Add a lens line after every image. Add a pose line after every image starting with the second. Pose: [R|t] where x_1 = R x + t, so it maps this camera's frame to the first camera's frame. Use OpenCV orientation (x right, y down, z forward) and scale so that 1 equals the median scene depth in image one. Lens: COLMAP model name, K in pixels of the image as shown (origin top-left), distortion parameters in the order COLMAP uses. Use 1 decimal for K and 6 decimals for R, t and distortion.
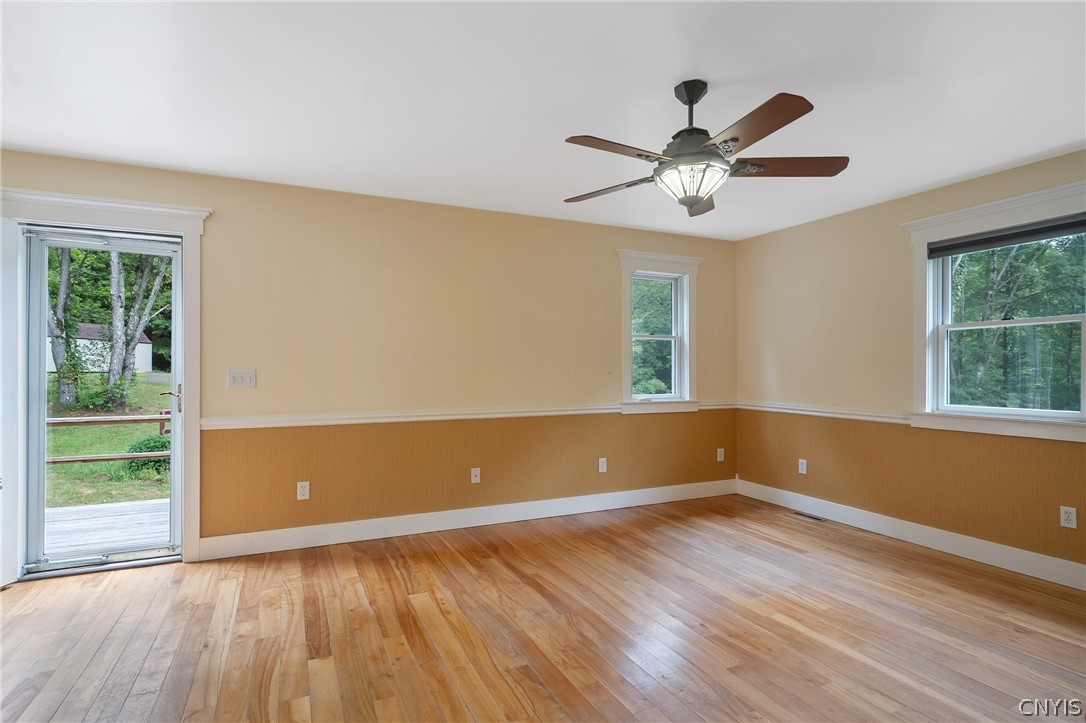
lens RADIAL K [[551.2, 0, 541.0], [0, 551.2, 365.5], [0, 0, 1]] dist [0.000869, 0.002588]
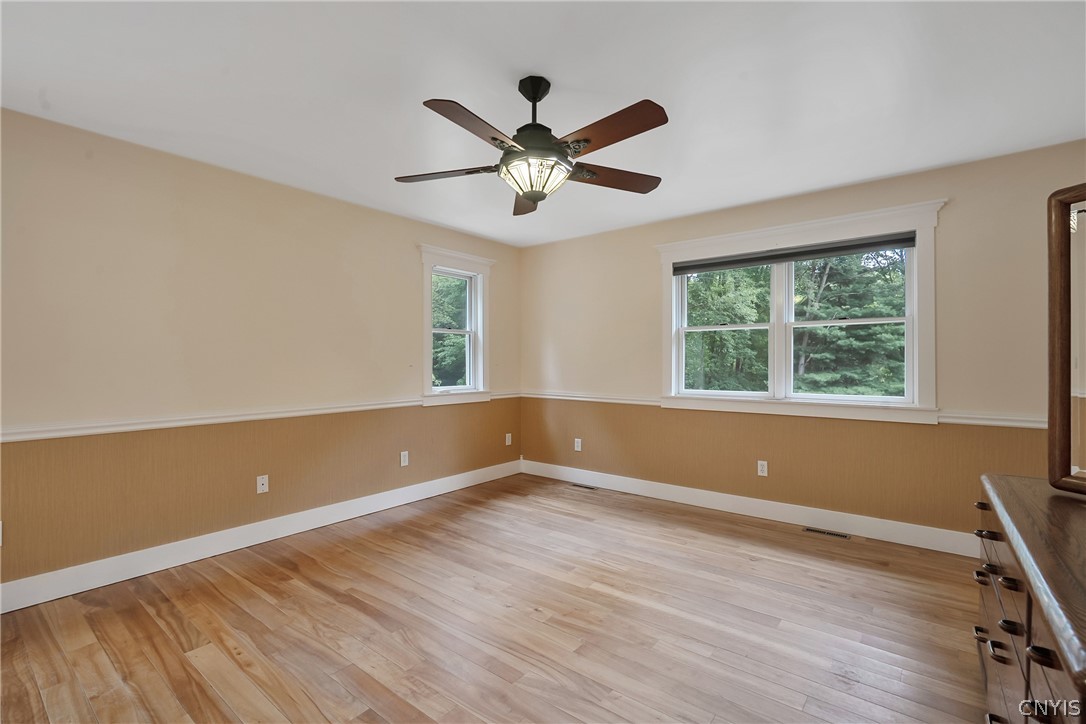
lens RADIAL K [[491.5, 0, 544.3], [0, 491.5, 360.0], [0, 0, 1]] dist [-0.003827, 0.001900]
pose [[0.895136, 0.000432, 0.445793, -0.087003], [-0.002090, 0.999993, 0.003227, -0.001019], [-0.445788, -0.003820, 0.895130, 0.141186]]
